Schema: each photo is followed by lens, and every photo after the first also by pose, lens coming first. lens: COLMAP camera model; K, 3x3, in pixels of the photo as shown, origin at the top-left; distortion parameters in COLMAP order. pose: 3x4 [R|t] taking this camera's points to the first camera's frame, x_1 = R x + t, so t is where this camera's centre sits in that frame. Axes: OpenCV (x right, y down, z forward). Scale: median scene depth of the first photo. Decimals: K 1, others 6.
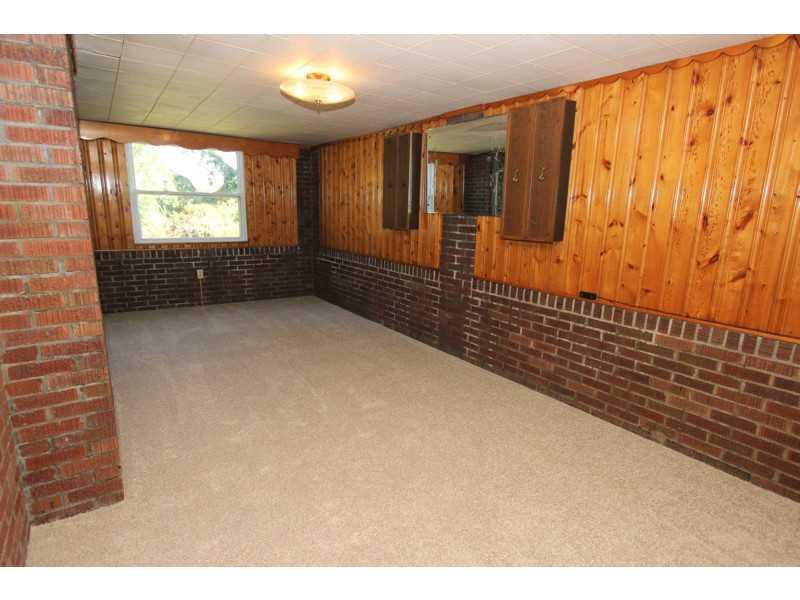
lens RADIAL K [[438.2, 0, 400.0], [0, 438.2, 300.0], [0, 0, 1]] dist [-0.011134, -0.000221]
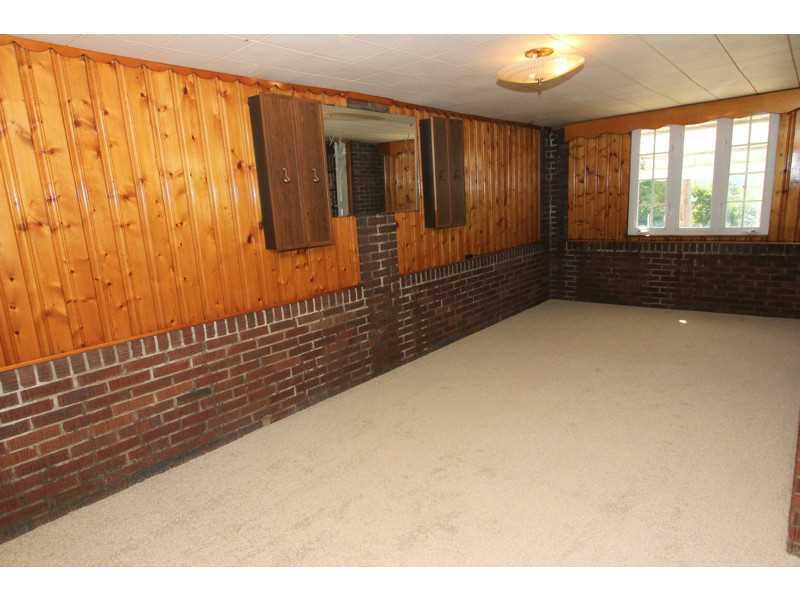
lens RADIAL K [[464.4, 0, 391.3], [0, 464.4, 303.1], [0, 0, 1]] dist [-0.004401, -0.001698]
pose [[-0.238720, -0.195629, 0.951179, -0.799004], [0.265260, 0.929111, 0.257663, -0.260003], [-0.934157, 0.313819, -0.169905, 1.180198]]
